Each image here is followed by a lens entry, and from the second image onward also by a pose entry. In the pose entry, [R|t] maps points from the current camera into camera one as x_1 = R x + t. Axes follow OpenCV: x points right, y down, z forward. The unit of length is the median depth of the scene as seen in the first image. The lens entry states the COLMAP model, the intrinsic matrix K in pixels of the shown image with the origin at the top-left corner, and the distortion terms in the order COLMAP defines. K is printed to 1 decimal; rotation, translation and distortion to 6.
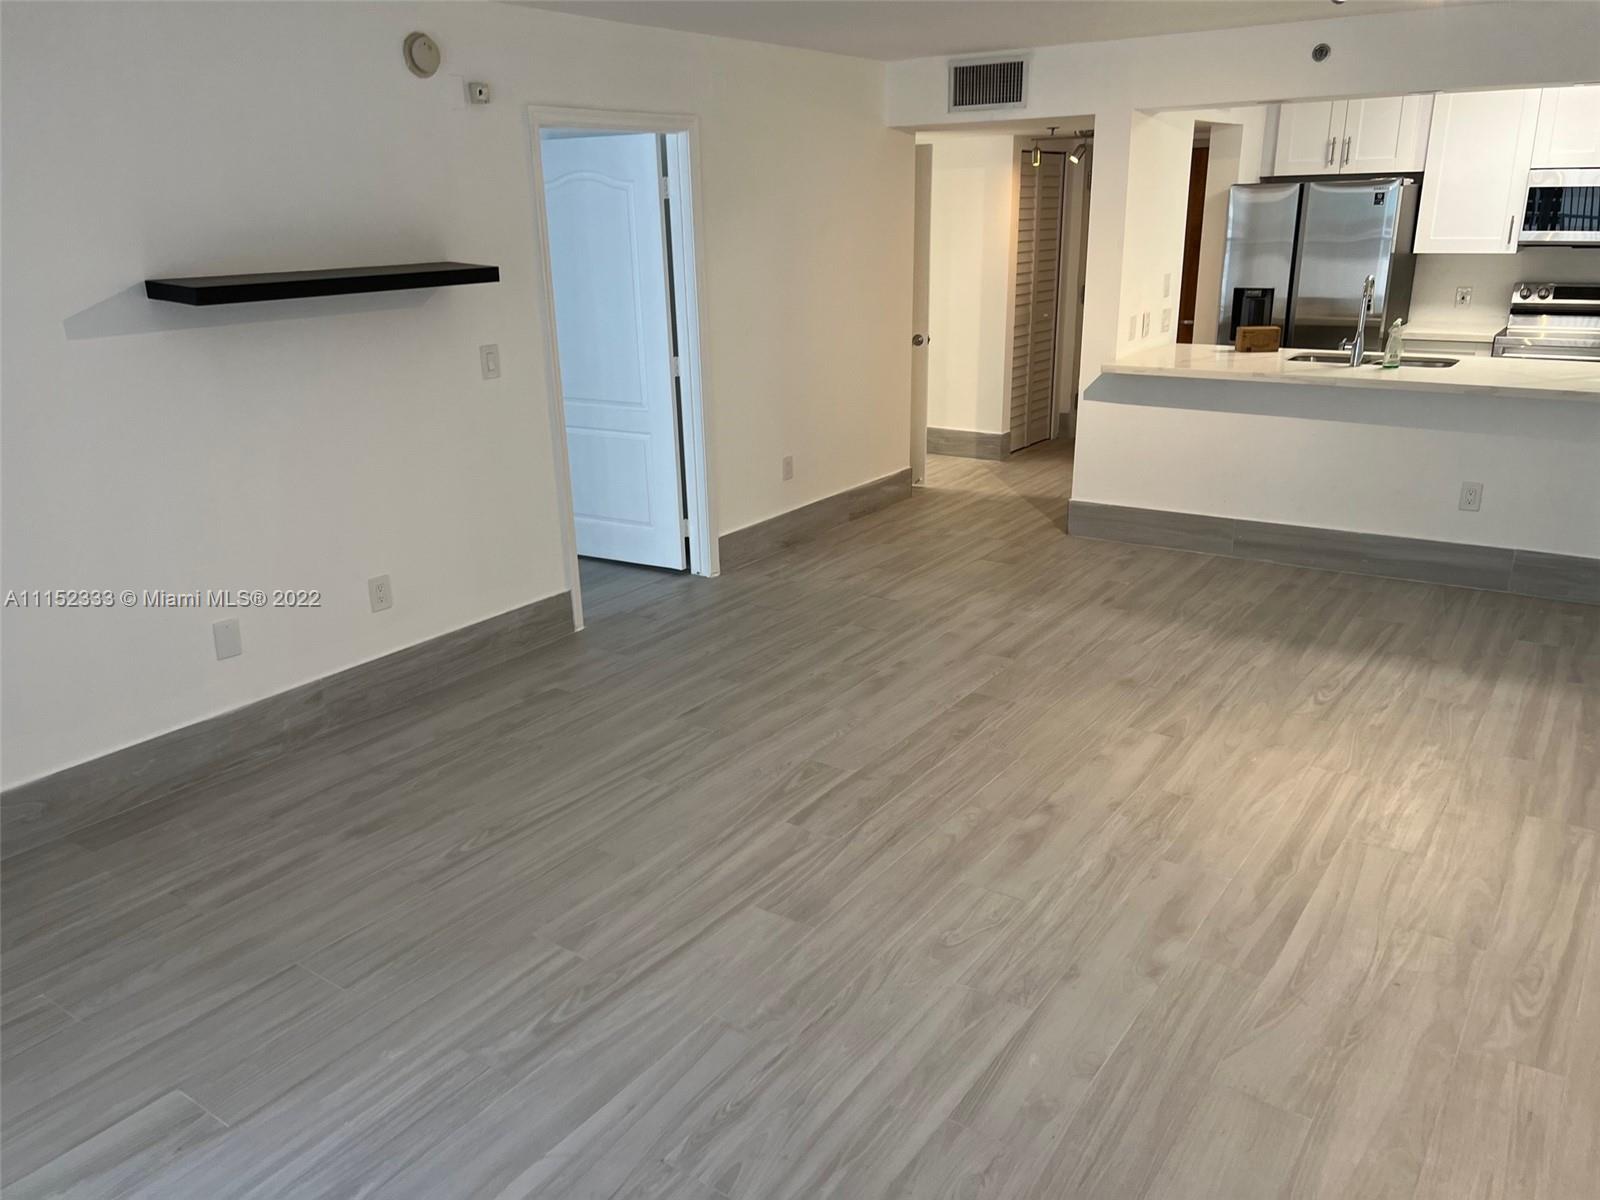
lens RADIAL K [[1195.2, 0, 792.9], [0, 1195.2, 608.1], [0, 0, 1]] dist [0.086200, -0.098827]
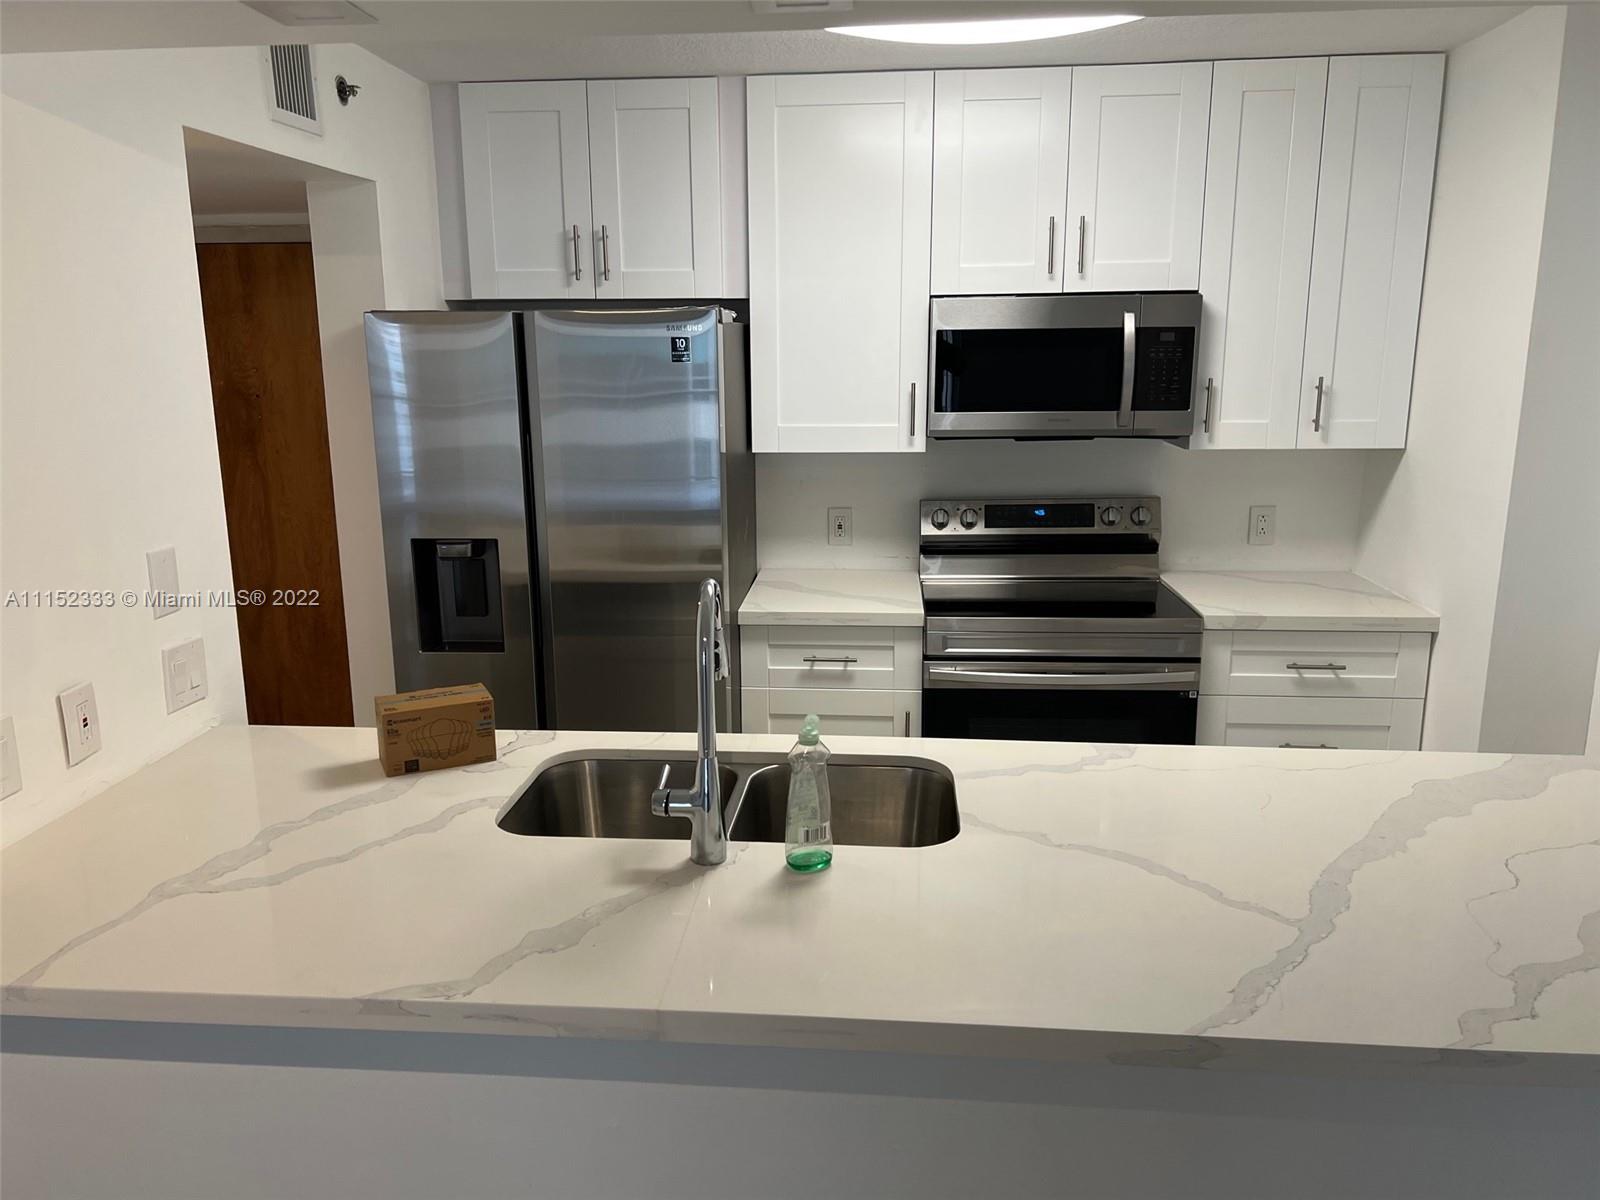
lens RADIAL K [[1190.7, 0, 776.6], [0, 1190.7, 598.9], [0, 0, 1]] dist [0.075950, -0.083113]
pose [[0.864393, -0.095859, 0.493594, 0.270702], [0.150154, 0.986078, -0.071449, -0.198040], [-0.479873, 0.135875, 0.866752, 0.580182]]
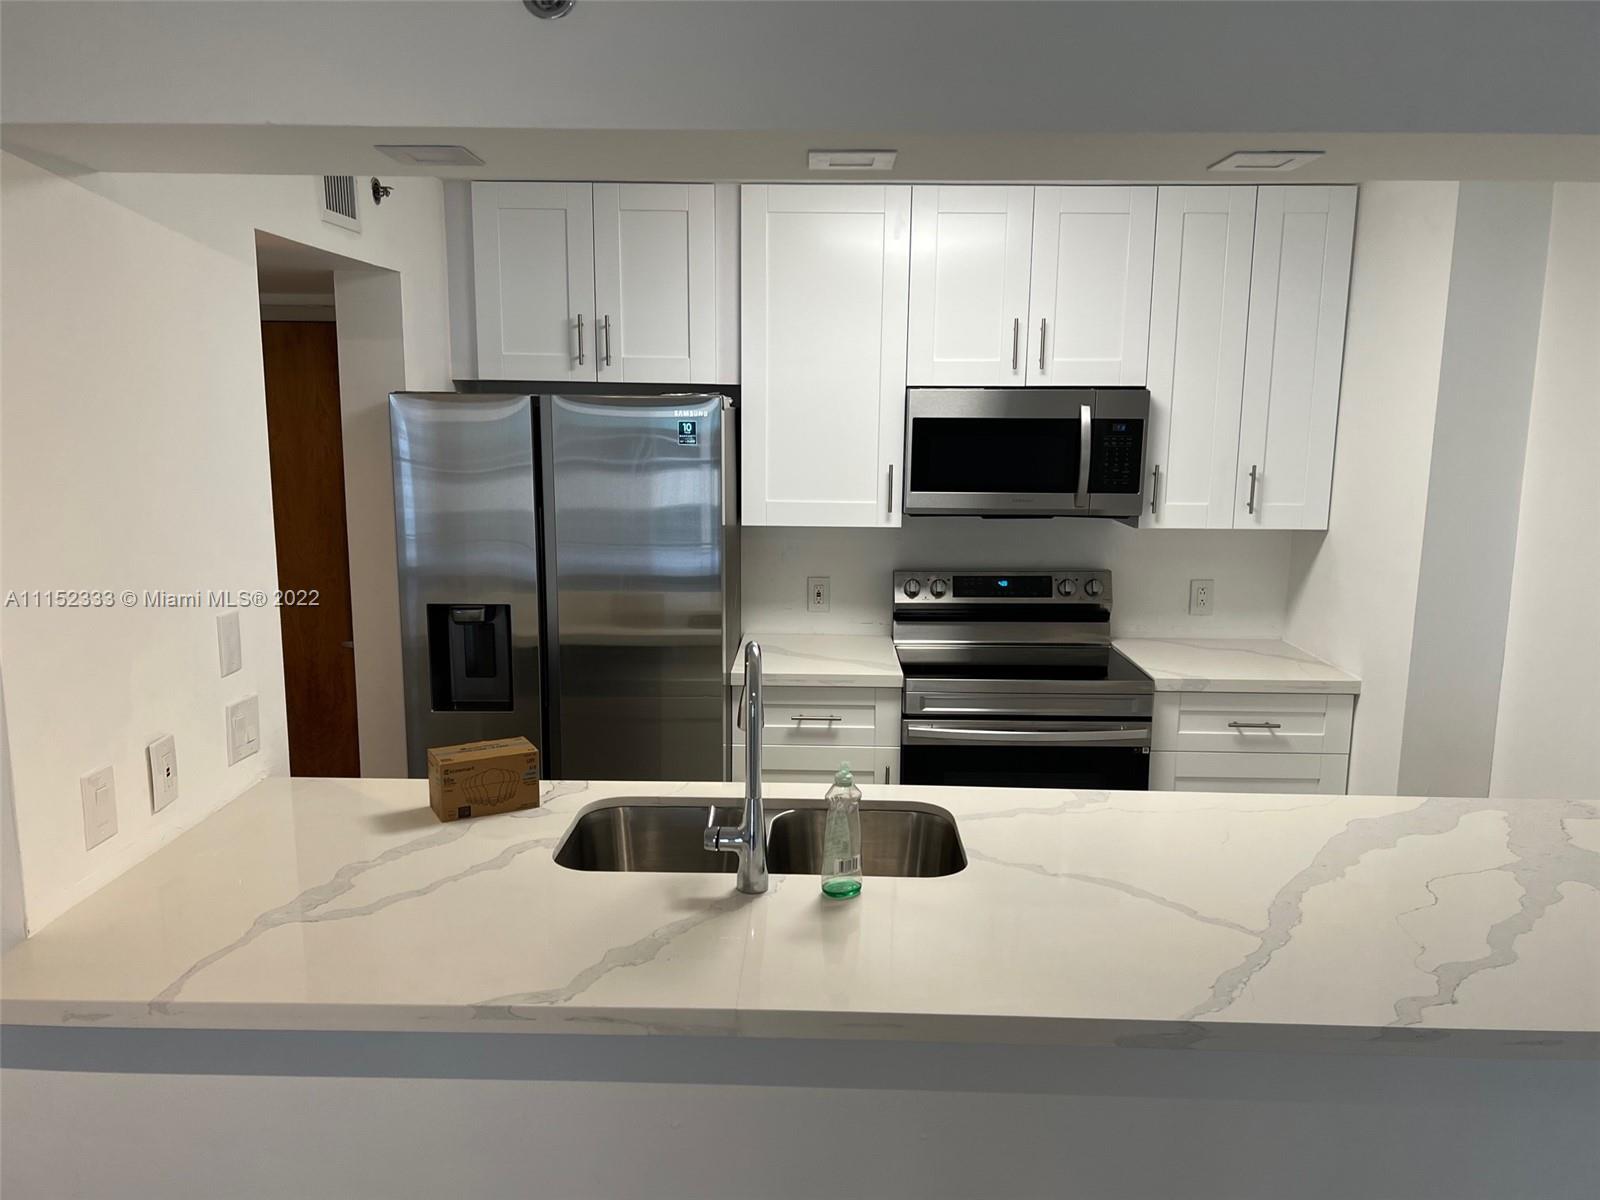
lens RADIAL K [[1195.2, 0, 792.9], [0, 1195.2, 608.1], [0, 0, 1]] dist [0.086200, -0.098827]
pose [[0.827528, -0.066641, 0.557455, 0.229038], [0.151352, 0.982649, -0.107207, -0.197866], [-0.540638, 0.173089, 0.823256, 0.558997]]
